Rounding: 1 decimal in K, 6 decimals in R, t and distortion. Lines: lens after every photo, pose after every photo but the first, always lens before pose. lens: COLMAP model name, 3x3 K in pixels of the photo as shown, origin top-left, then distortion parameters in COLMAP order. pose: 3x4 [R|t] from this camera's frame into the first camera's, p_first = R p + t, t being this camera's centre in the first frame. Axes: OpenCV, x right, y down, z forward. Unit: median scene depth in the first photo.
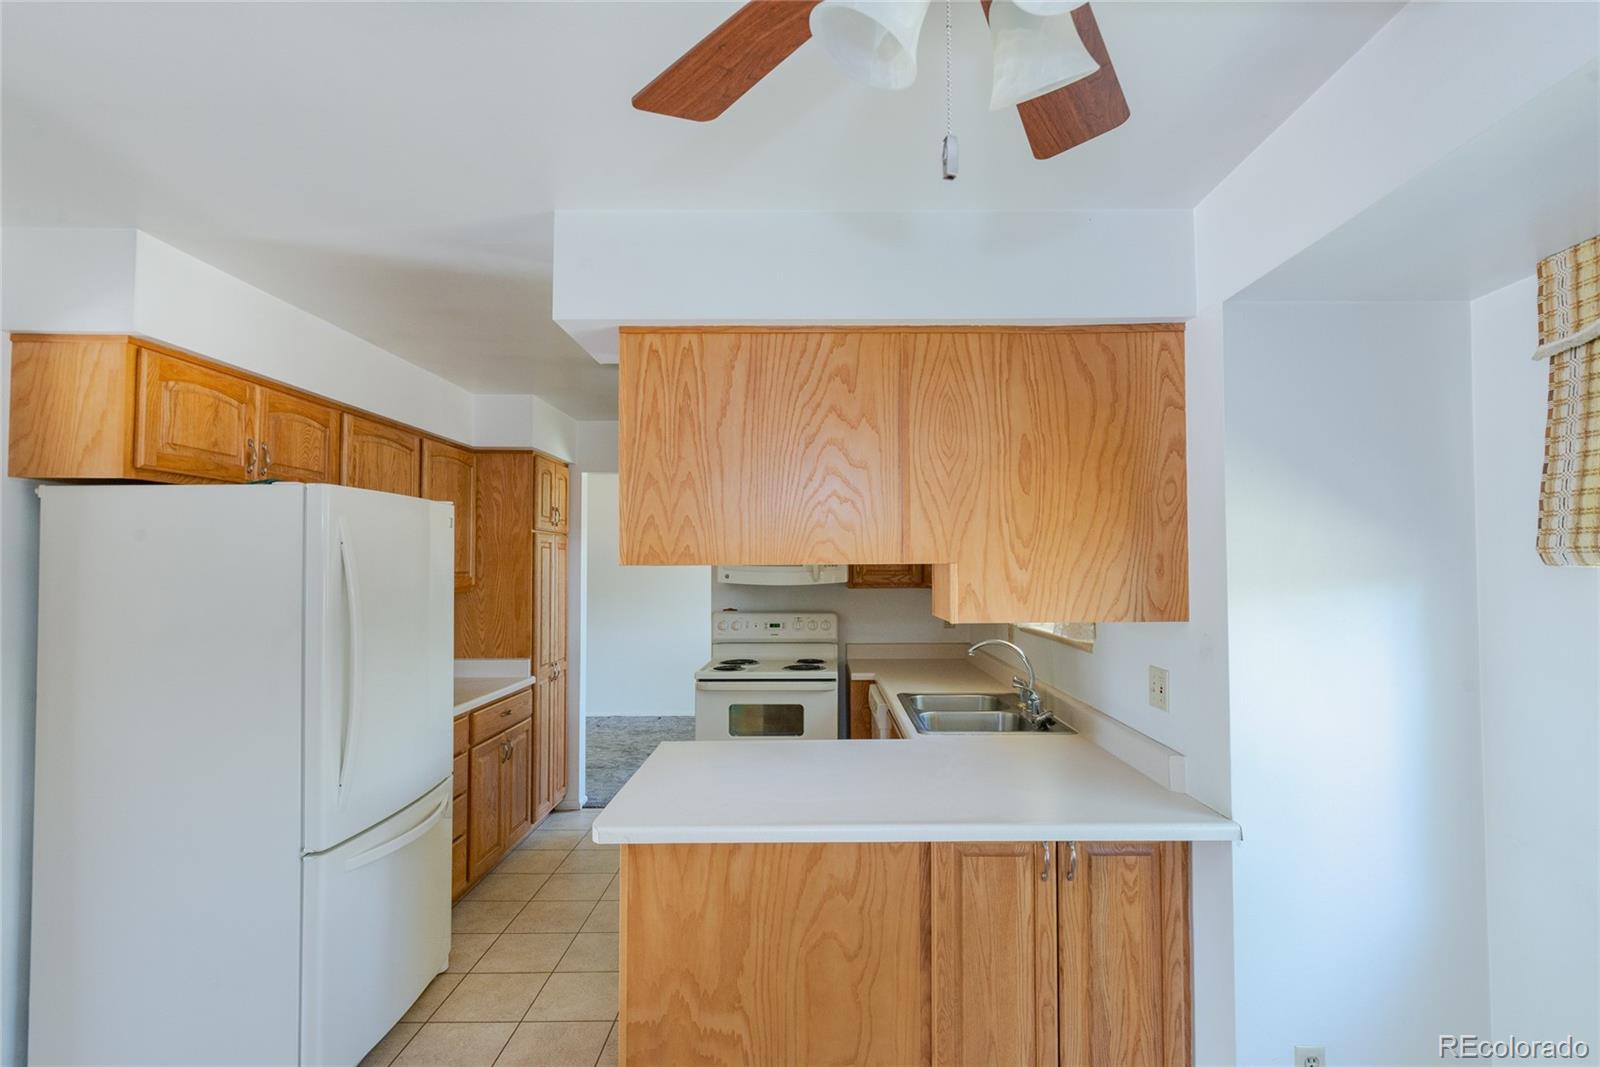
lens RADIAL K [[779.6, 0, 825.1], [0, 779.6, 538.2], [0, 0, 1]] dist [0.000434, 0.000144]
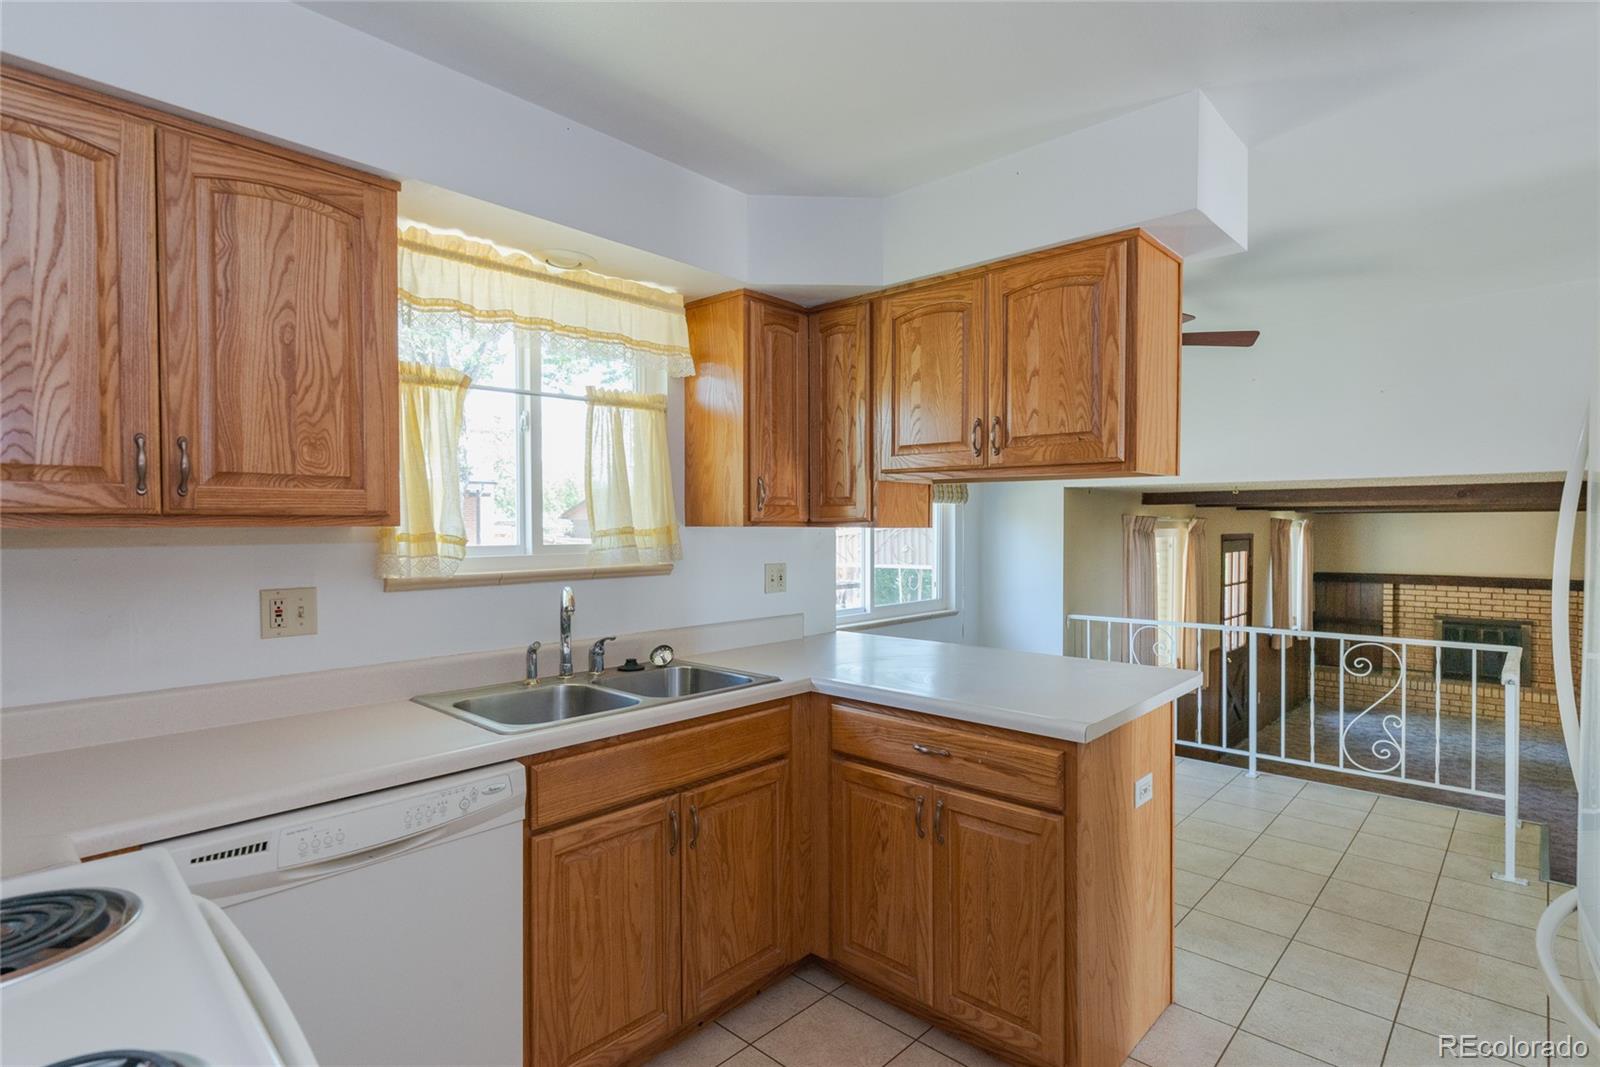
lens RADIAL K [[797.0, 0, 826.2], [0, 797.0, 538.8], [0, 0, 1]] dist [0.003786, 0.000268]
pose [[-0.734800, -0.009534, 0.678217, -0.665119], [-0.020432, 0.999759, -0.008083, 0.143526], [-0.677976, -0.019796, -0.734818, 2.171199]]
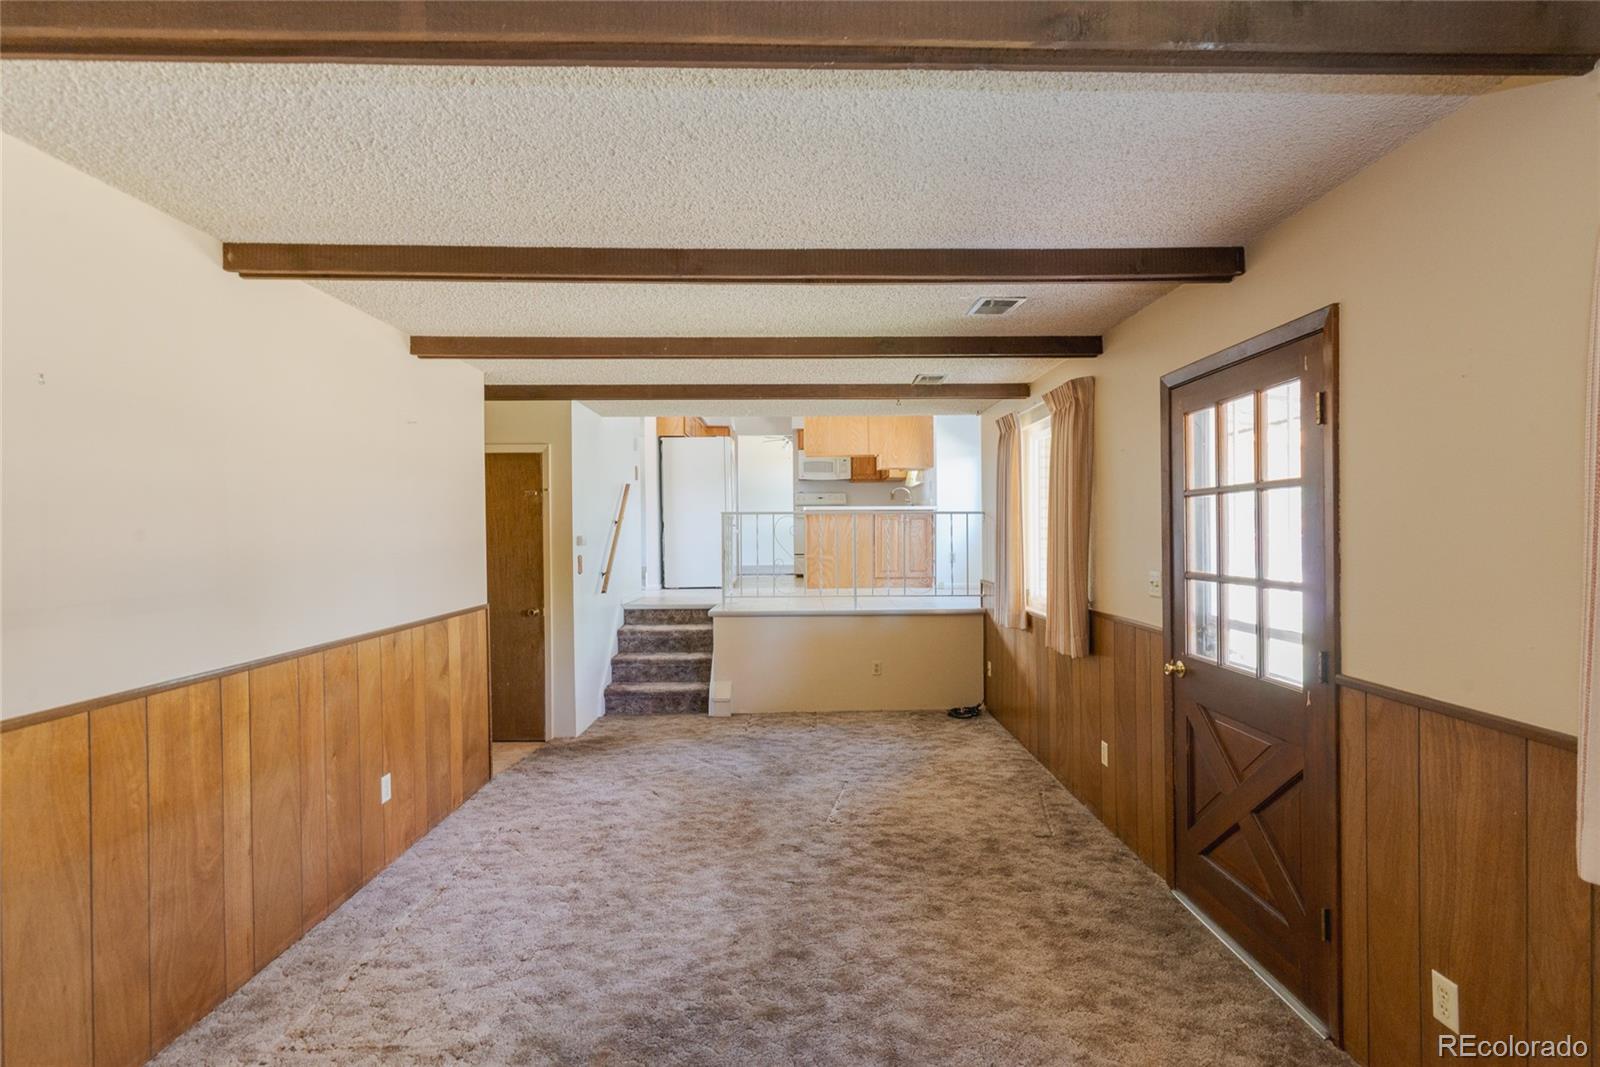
lens RADIAL K [[779.6, 0, 825.1], [0, 779.6, 538.2], [0, 0, 1]] dist [0.000434, 0.000144]
pose [[0.999765, -0.009139, 0.019664, -0.234383], [0.008289, 0.999045, 0.042907, 0.314464], [-0.020037, -0.042734, 0.998886, -3.397359]]
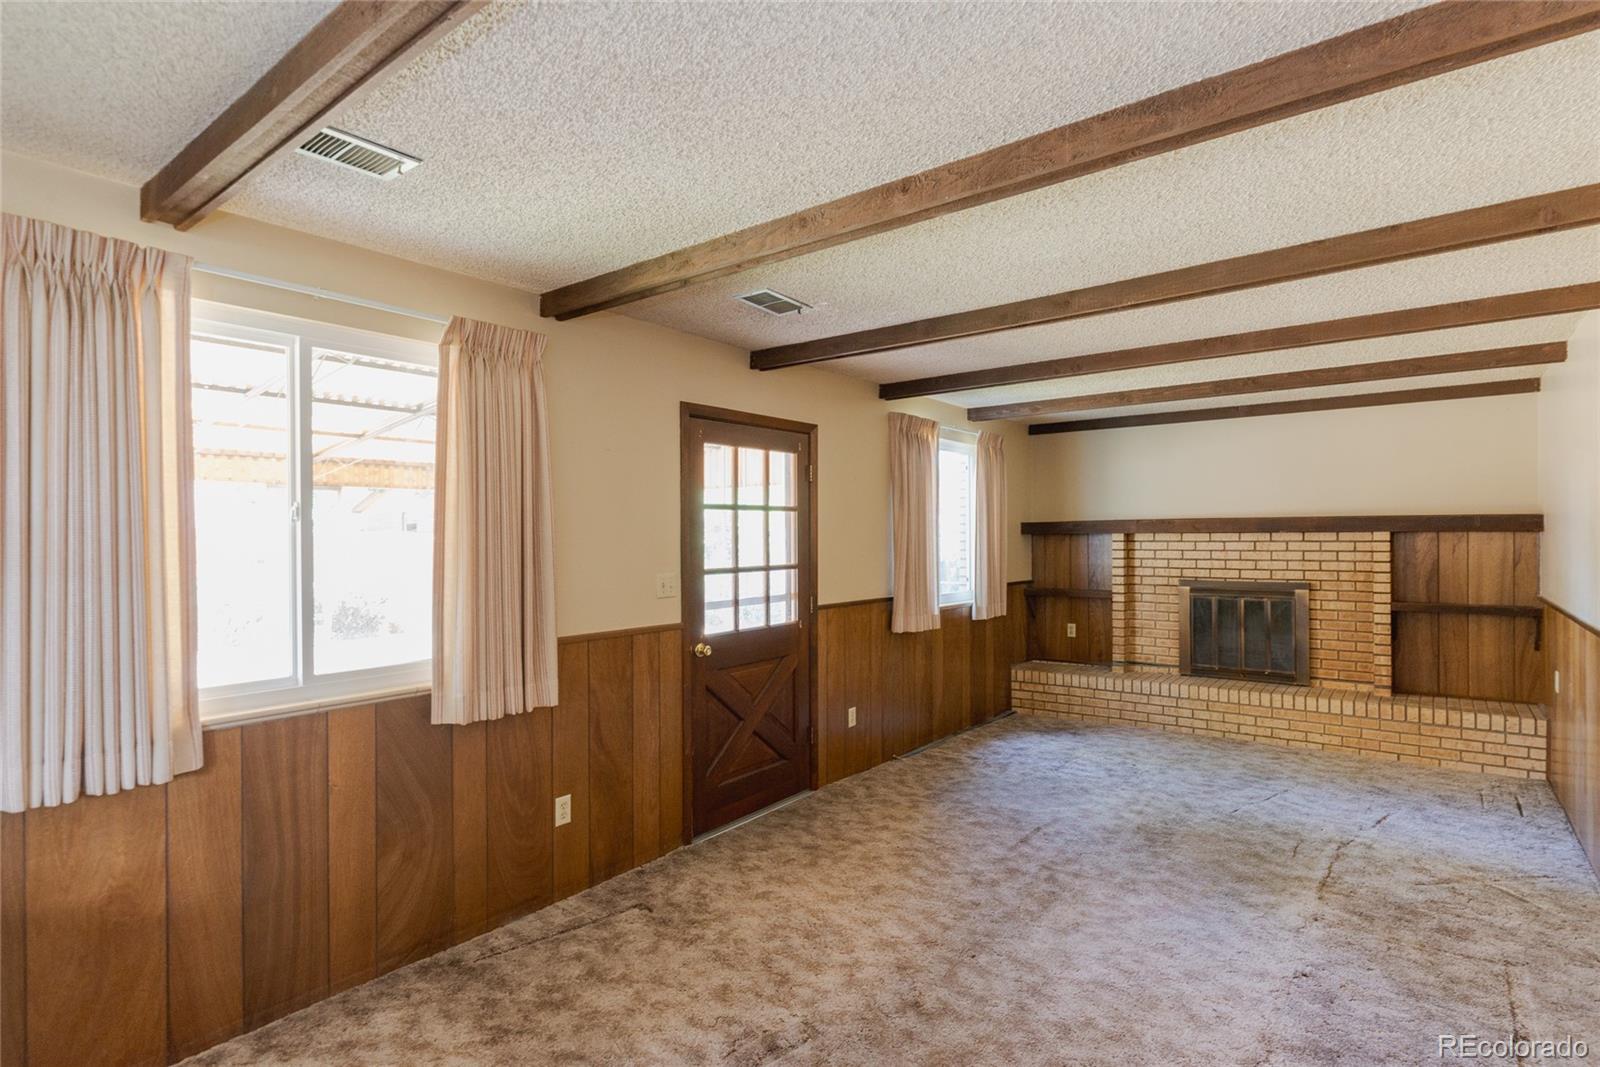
lens RADIAL K [[797.0, 0, 826.2], [0, 797.0, 538.8], [0, 0, 1]] dist [0.003786, 0.000268]
pose [[-0.788775, 0.004324, 0.614667, -0.929038], [-0.011545, 0.999695, -0.021848, 0.415169], [-0.614574, -0.024329, -0.788484, -0.527493]]
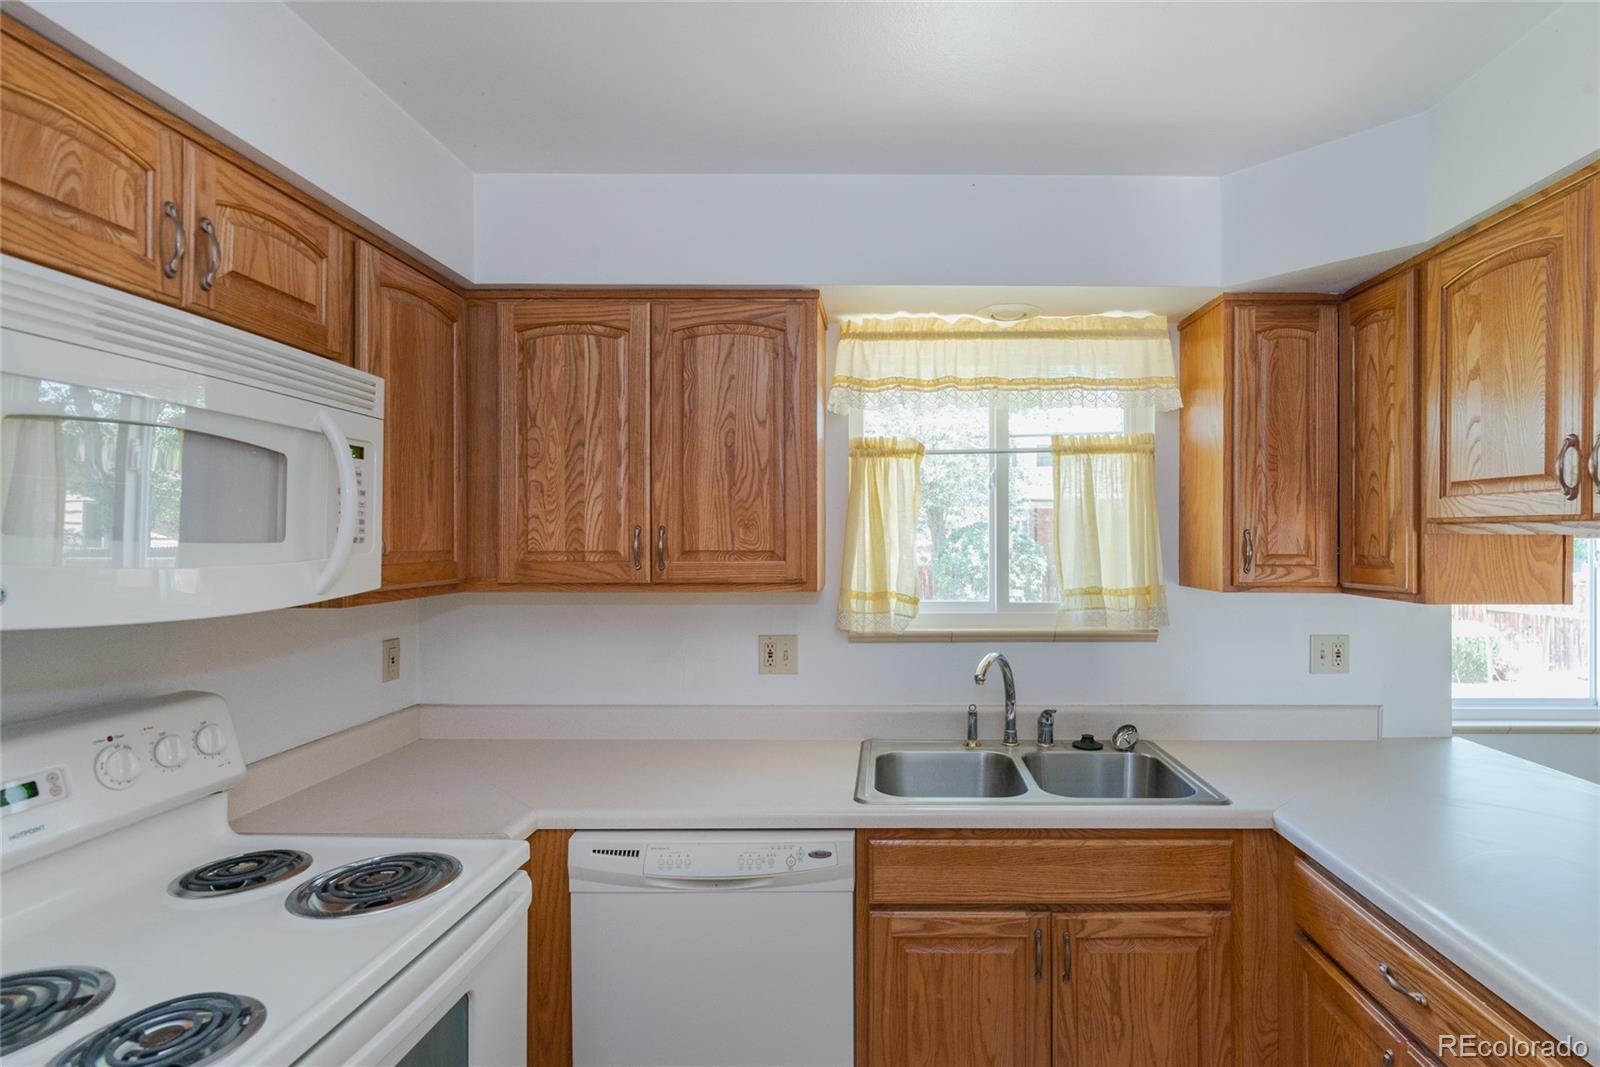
lens RADIAL K [[790.8, 0, 881.9], [0, 790.8, 538.1], [0, 0, 1]] dist [0.002126, -0.000163]
pose [[0.012372, 0.002635, 0.999920, -0.710927], [-0.033021, 0.999452, -0.002225, 0.062718], [-0.999378, -0.032991, 0.012453, 1.740804]]
